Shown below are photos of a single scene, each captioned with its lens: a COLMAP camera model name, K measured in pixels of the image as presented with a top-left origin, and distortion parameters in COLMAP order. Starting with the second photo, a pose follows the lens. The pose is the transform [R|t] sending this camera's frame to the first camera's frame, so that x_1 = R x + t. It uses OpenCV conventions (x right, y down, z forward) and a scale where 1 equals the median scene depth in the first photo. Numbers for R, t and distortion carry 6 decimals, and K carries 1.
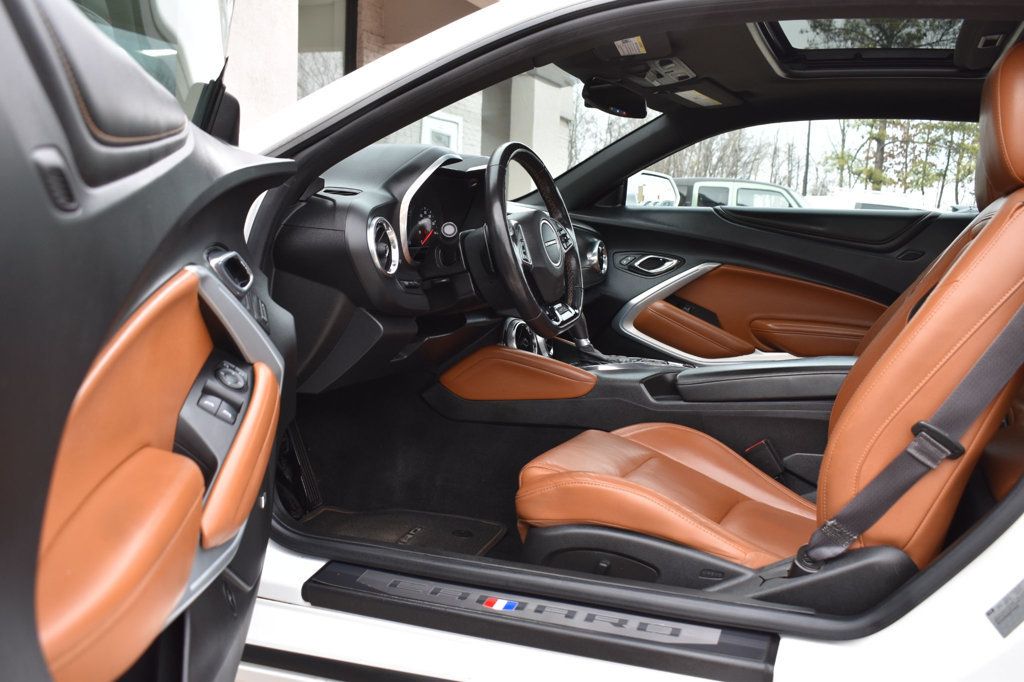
lens RADIAL K [[1003.1, 0, 512.0], [0, 1003.1, 341.0], [0, 0, 1]] dist [-0.097076, -0.007242]
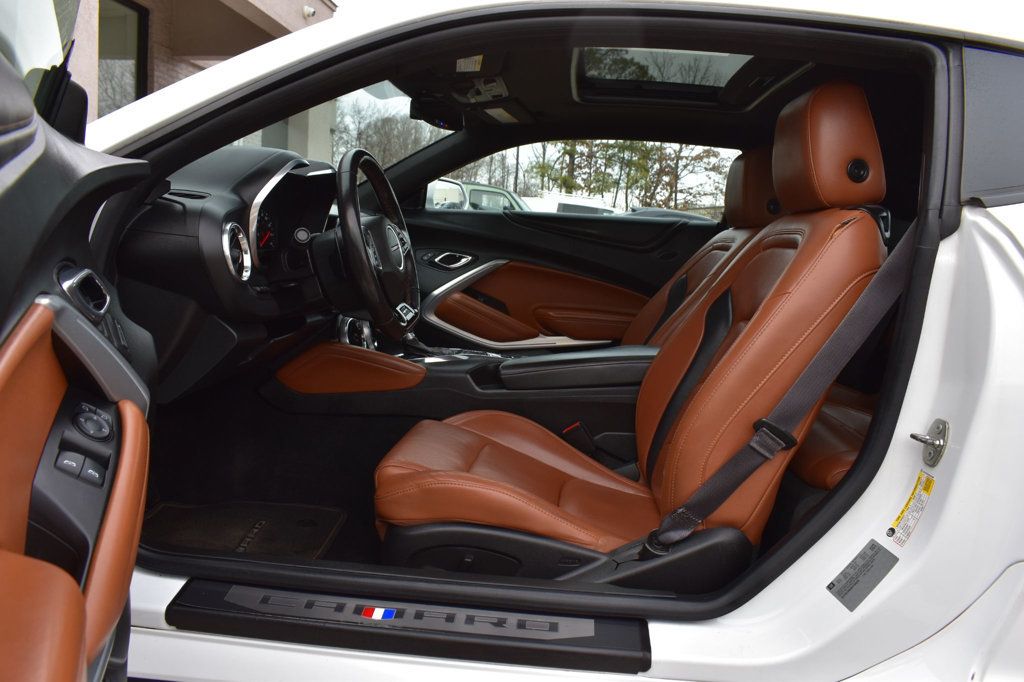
lens RADIAL K [[795.1, 0, 512.0], [0, 795.1, 341.0], [0, 0, 1]] dist [-0.127883, 0.068241]
pose [[0.957277, -0.020444, 0.288447, -0.085776], [0.008516, 0.999058, 0.042549, -0.035503], [-0.289046, -0.038275, 0.956550, 0.176536]]
